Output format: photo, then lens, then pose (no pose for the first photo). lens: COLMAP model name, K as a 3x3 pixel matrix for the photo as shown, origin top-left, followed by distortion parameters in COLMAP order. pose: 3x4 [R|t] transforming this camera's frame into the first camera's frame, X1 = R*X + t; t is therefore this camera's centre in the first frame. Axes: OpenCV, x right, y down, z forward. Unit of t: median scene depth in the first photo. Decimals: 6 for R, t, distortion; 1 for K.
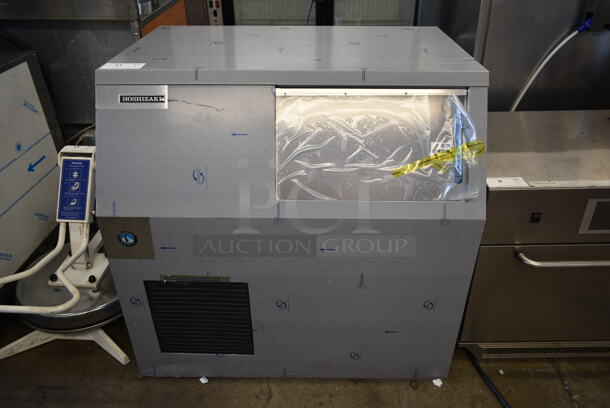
lens RADIAL K [[465.9, 0, 305.2], [0, 465.9, 203.1], [0, 0, 1]] dist [-0.024804, 0.011424]
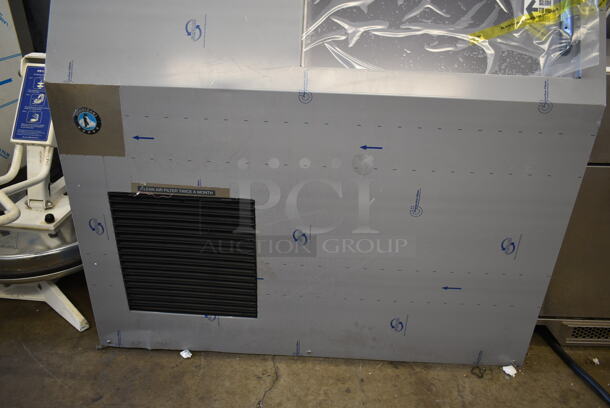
lens RADIAL K [[465.9, 0, 304.5], [0, 465.9, 202.8], [0, 0, 1]] dist [-0.024804, 0.011424]
pose [[0.999169, 0.039500, -0.010100, -0.038996], [-0.040236, 0.995328, -0.087770, 0.224258], [0.006586, 0.088104, 0.996090, 0.285728]]
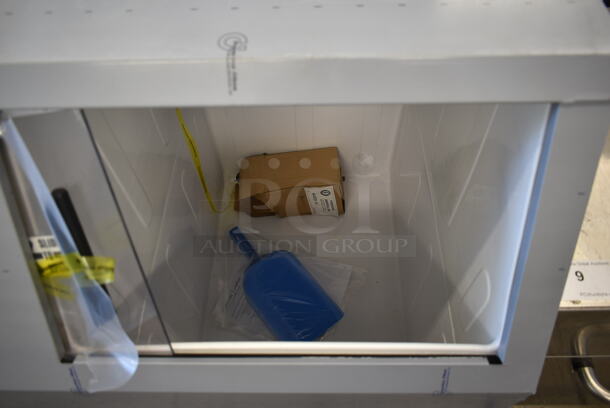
lens RADIAL K [[465.9, 0, 306.0], [0, 465.9, 203.7], [0, 0, 1]] dist [-0.024804, 0.011424]
pose [[0.999641, -0.018294, -0.019577, 0.156353], [0.024838, 0.906705, 0.421034, -0.282045], [0.010048, -0.421369, 0.906834, 0.582995]]
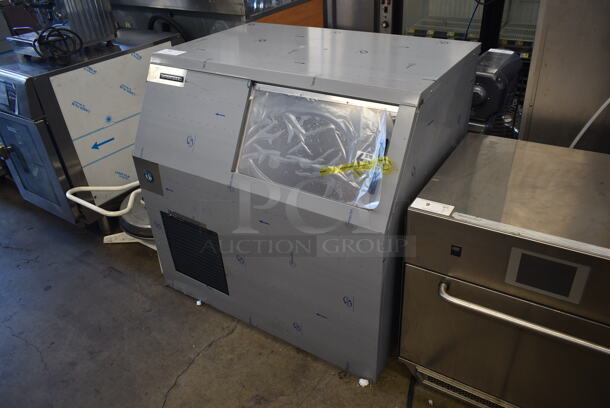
lens RADIAL K [[465.9, 0, 304.1], [0, 465.9, 204.6], [0, 0, 1]] dist [-0.024804, 0.011424]
pose [[0.849708, 0.250213, -0.464101, 0.611859], [-0.238353, 0.967436, 0.085185, -0.063679], [0.470303, 0.038237, 0.881676, -0.001322]]
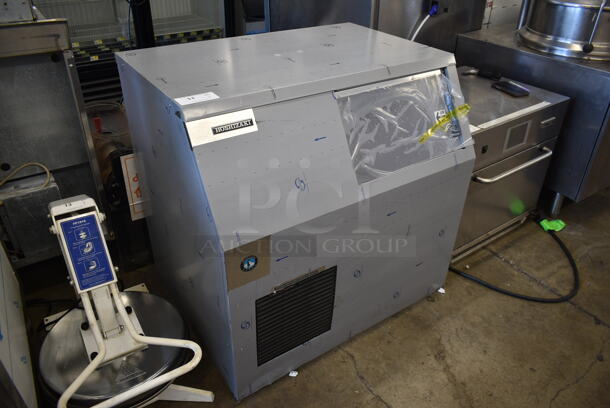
lens RADIAL K [[465.9, 0, 305.8], [0, 465.9, 203.9], [0, 0, 1]] dist [-0.024804, 0.011424]
pose [[0.814618, -0.296188, 0.498668, -0.680432], [0.281283, 0.953649, 0.106928, -0.110647], [-0.507225, 0.053161, 0.860173, 0.045736]]
